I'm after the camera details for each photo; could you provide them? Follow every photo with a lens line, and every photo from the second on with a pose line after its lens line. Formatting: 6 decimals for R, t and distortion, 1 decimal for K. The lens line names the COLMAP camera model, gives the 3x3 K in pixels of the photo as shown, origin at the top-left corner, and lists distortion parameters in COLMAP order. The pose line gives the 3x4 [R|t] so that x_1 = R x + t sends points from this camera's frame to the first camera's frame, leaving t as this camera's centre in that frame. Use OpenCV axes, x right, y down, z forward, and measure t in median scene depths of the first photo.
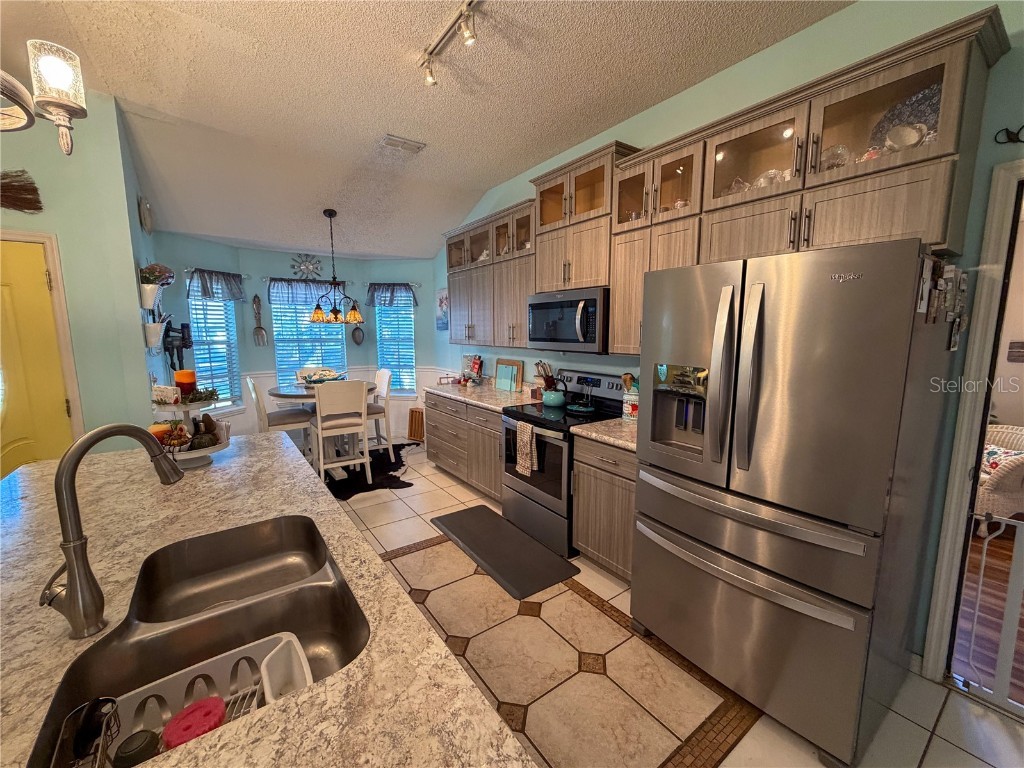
lens RADIAL K [[414.2, 0, 510.5], [0, 414.2, 383.0], [0, 0, 1]] dist [0.000509, 0.000600]
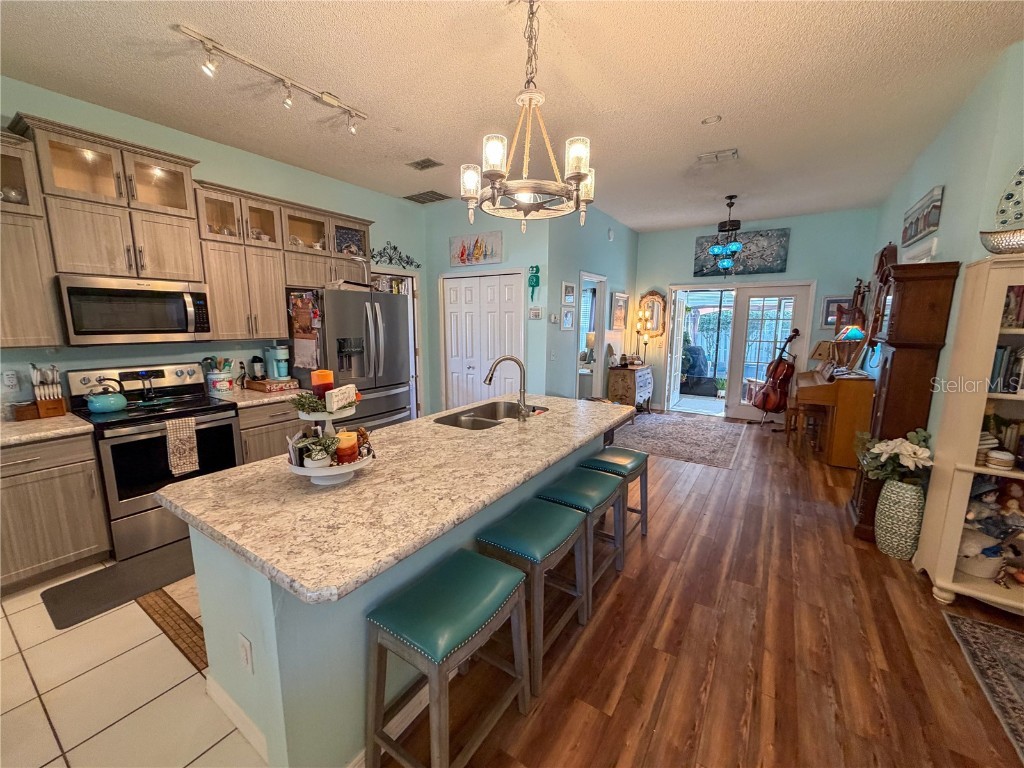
lens RADIAL K [[411.4, 0, 509.7], [0, 411.4, 382.8], [0, 0, 1]] dist [0.000676, 0.000209]
pose [[-0.351020, -0.144811, 0.925102, -1.037501], [0.120778, 0.972714, 0.198092, -0.077123], [-0.928546, 0.181267, -0.323952, 0.560748]]
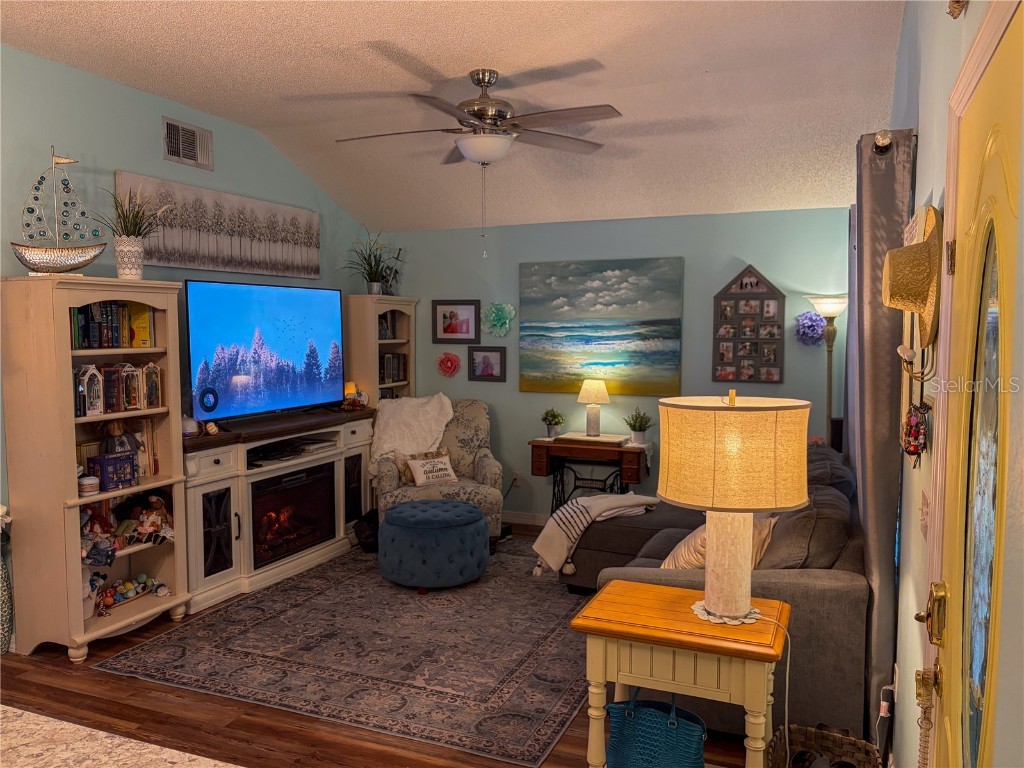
lens RADIAL K [[771.2, 0, 512.0], [0, 771.2, 384.0], [0, 0, 1]] dist [0.058584, -0.062772]
pose [[-0.853784, 0.042061, -0.518926, -0.645346], [-0.063529, 0.980866, 0.184027, -0.149016], [0.516738, 0.190086, -0.834775, 0.960311]]
